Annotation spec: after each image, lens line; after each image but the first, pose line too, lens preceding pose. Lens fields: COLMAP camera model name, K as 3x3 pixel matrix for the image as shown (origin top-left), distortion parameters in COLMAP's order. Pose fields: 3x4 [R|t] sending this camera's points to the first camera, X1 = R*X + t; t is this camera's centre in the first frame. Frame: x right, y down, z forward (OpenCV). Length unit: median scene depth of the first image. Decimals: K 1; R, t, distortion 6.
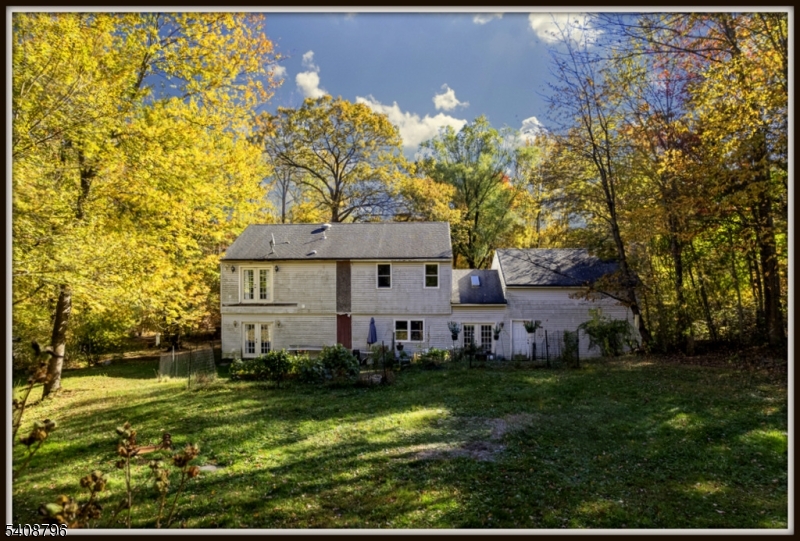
lens RADIAL K [[496.3, 0, 400.0], [0, 496.3, 270.5], [0, 0, 1]] dist [-0.079798, 0.071283]
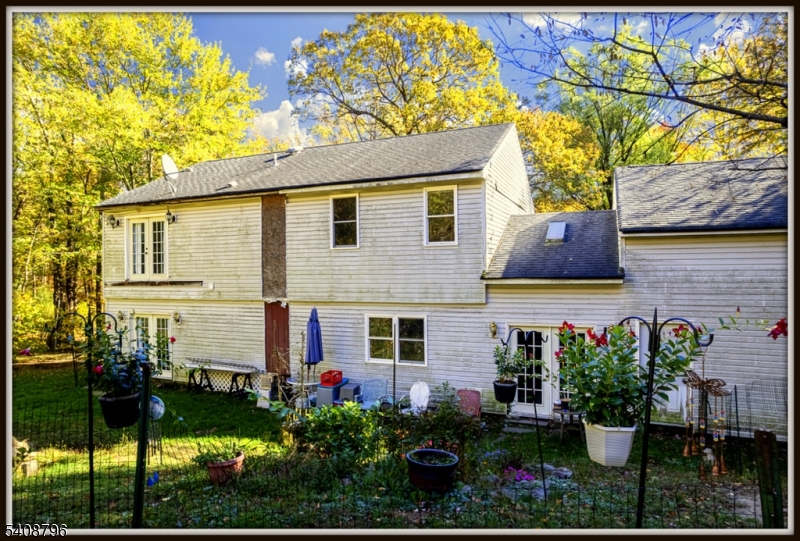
lens RADIAL K [[496.3, 0, 400.0], [0, 496.3, 270.5], [0, 0, 1]] dist [-0.079798, 0.071283]
pose [[0.949940, -0.007665, -0.312340, 0.164729], [0.008433, 0.999964, 0.001105, 0.057238], [0.312320, -0.003684, 0.949970, 0.564787]]
